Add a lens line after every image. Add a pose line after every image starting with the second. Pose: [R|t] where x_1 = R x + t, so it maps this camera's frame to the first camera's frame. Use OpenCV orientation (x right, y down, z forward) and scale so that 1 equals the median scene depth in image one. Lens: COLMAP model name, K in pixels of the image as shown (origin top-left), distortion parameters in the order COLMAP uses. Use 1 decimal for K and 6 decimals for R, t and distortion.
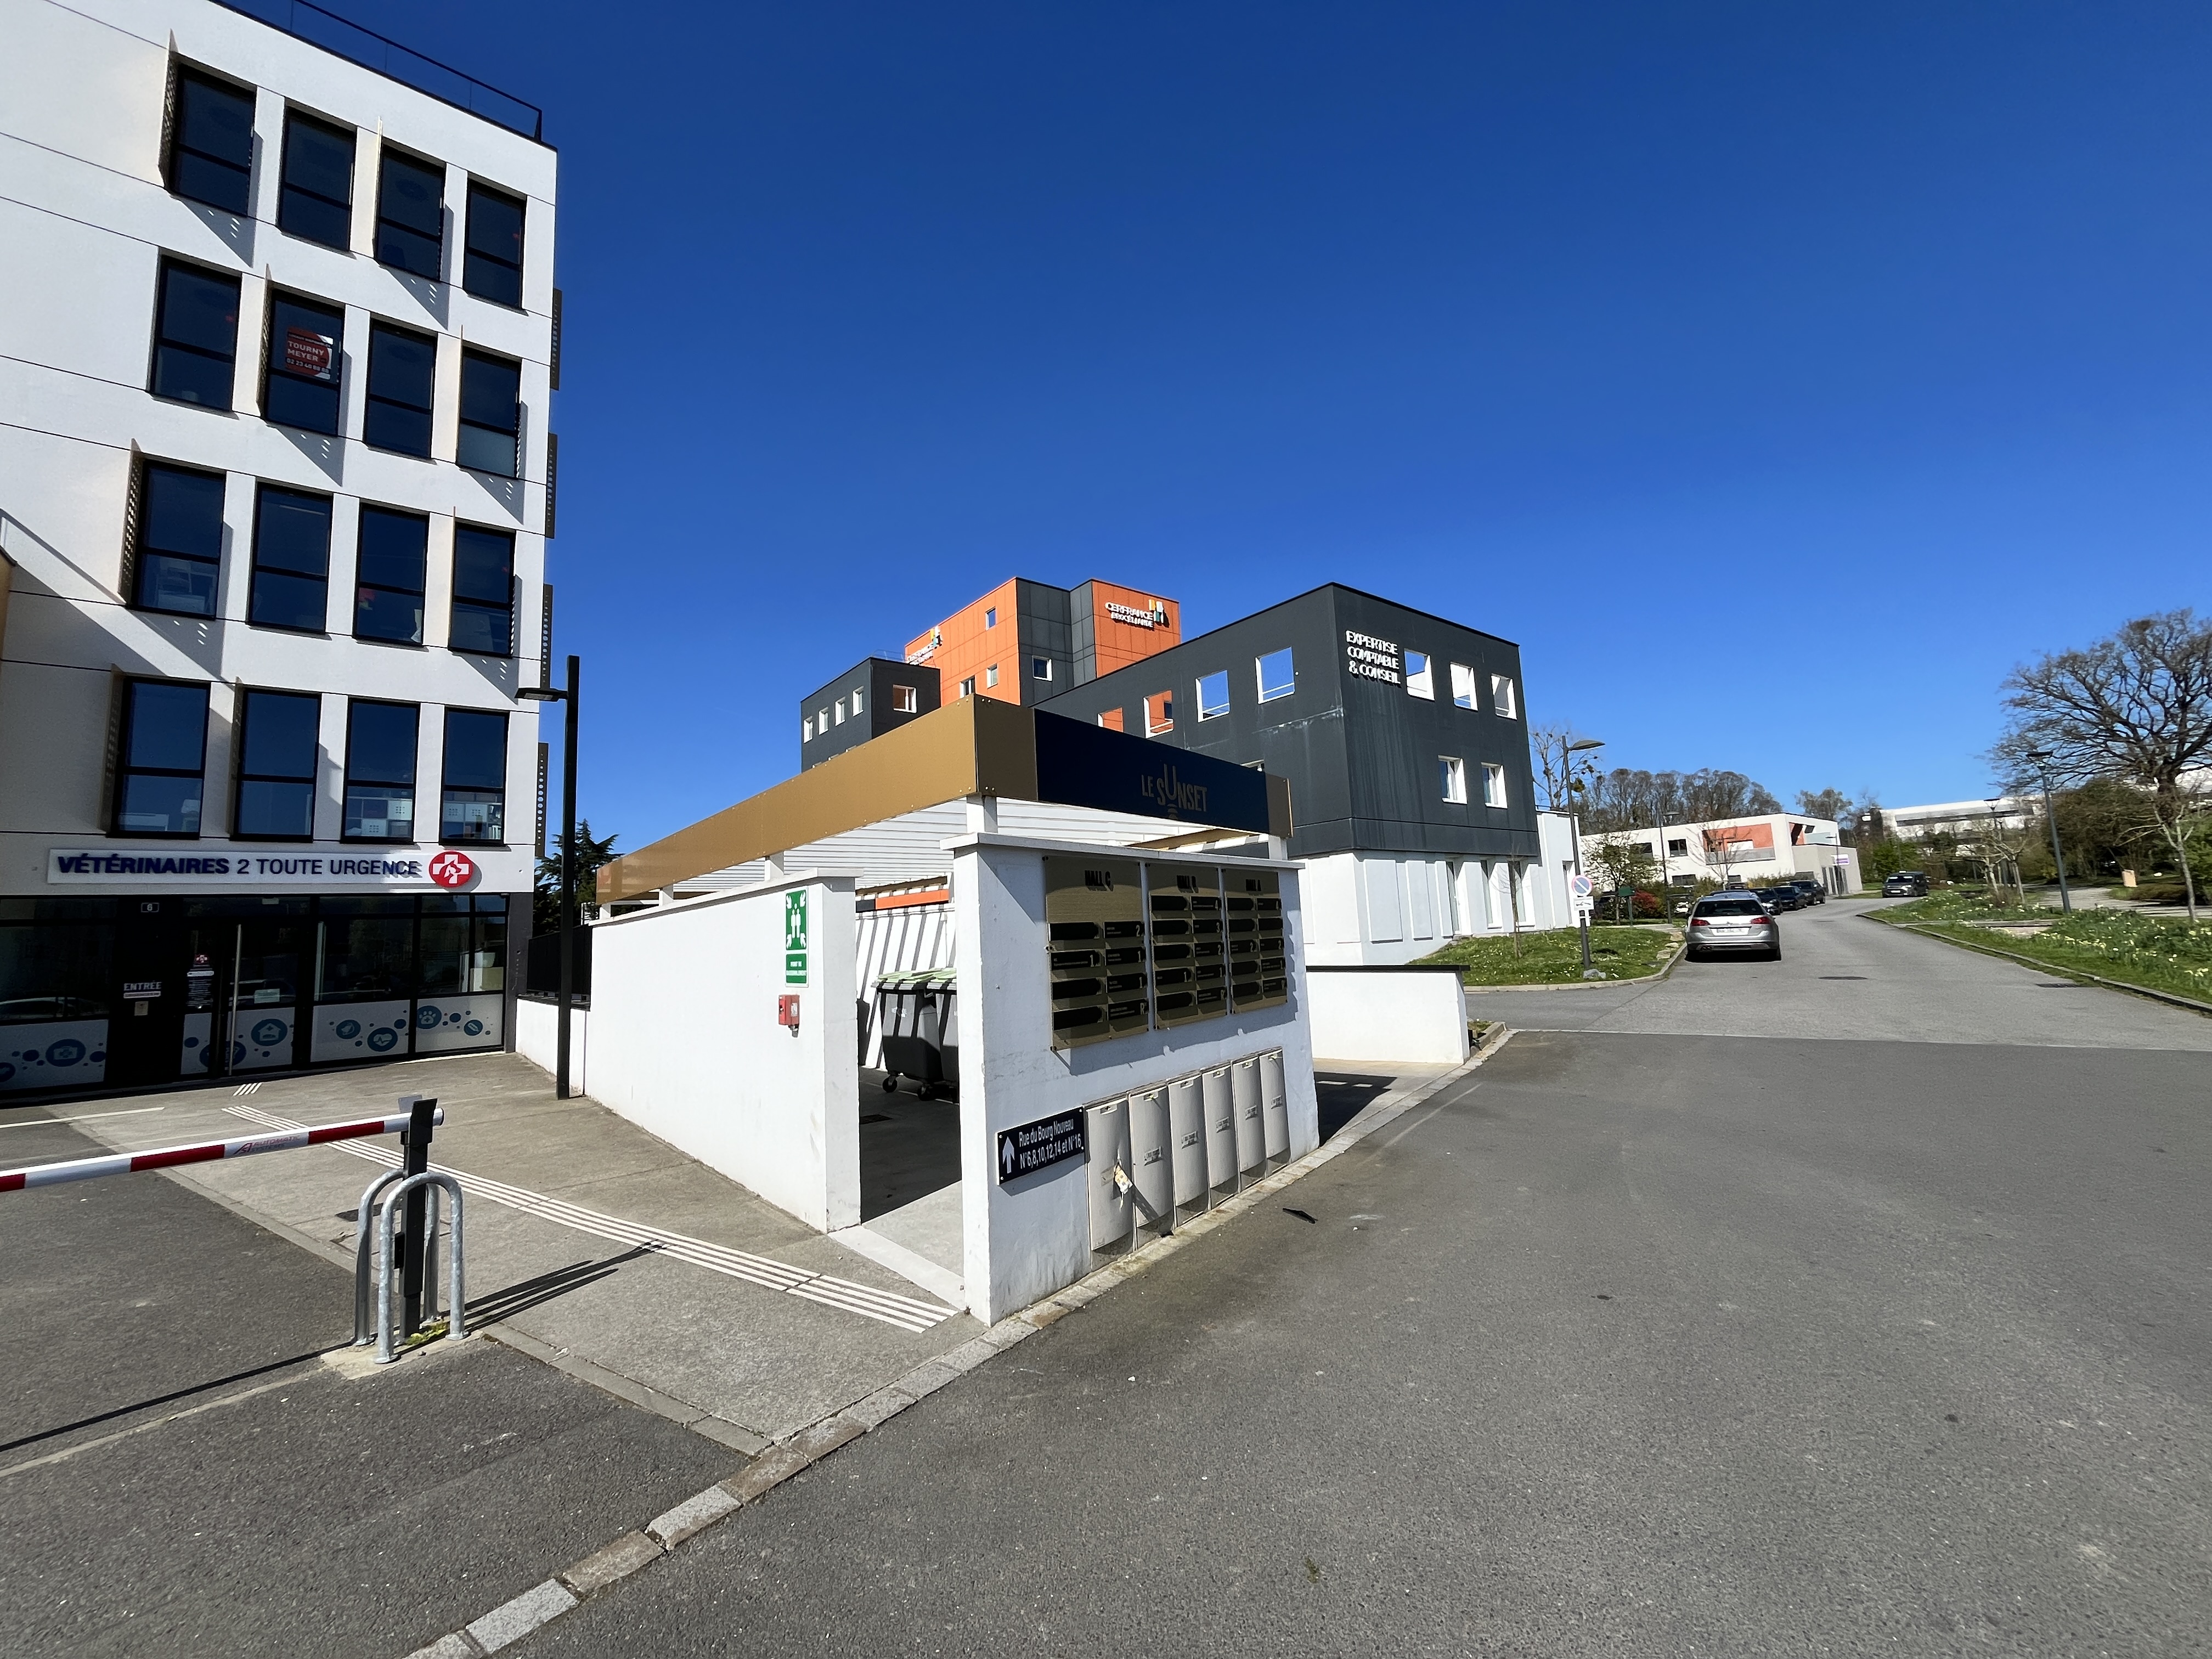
lens RADIAL K [[894.2, 0, 1100.8], [0, 894.2, 822.3], [0, 0, 1]] dist [0.000657, -0.000058]
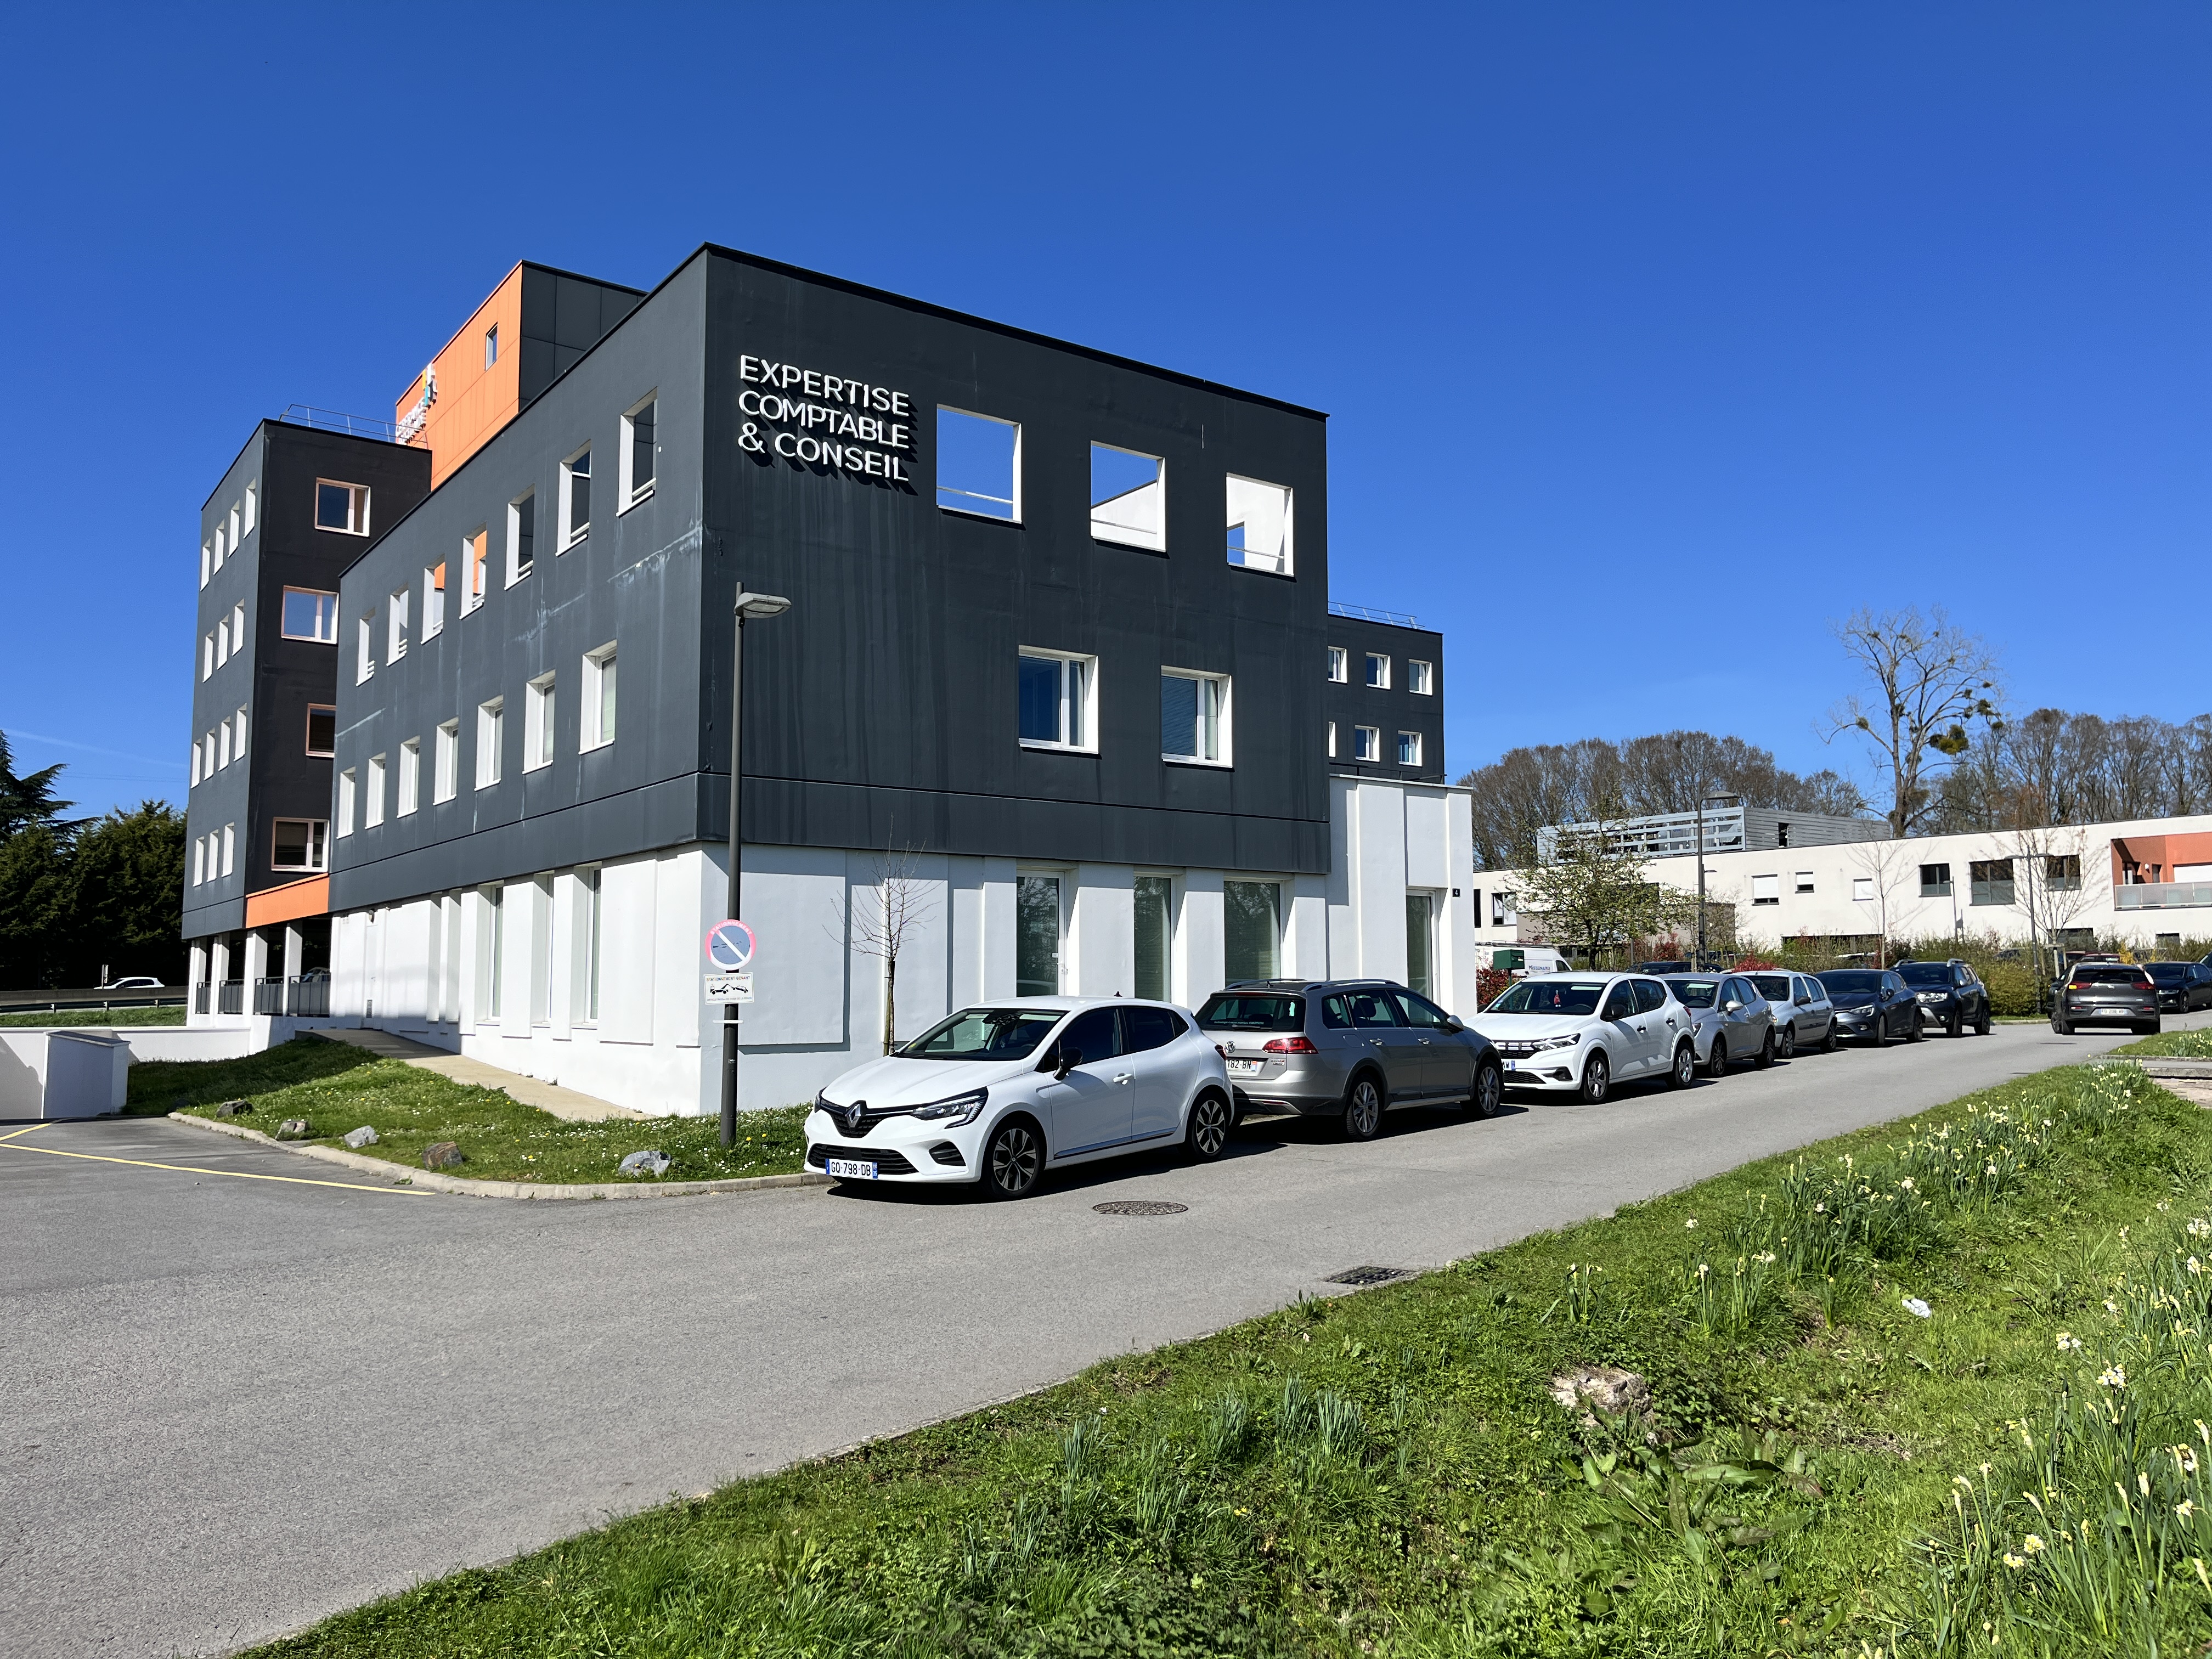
lens RADIAL K [[1656.3, 0, 1082.5], [0, 1656.3, 841.6], [0, 0, 1]] dist [0.061824, -0.000920]
pose [[0.997916, 0.040691, -0.050087, 0.443624], [-0.038796, 0.998516, 0.038227, -0.007531], [0.051568, -0.036204, 0.998013, 0.146006]]
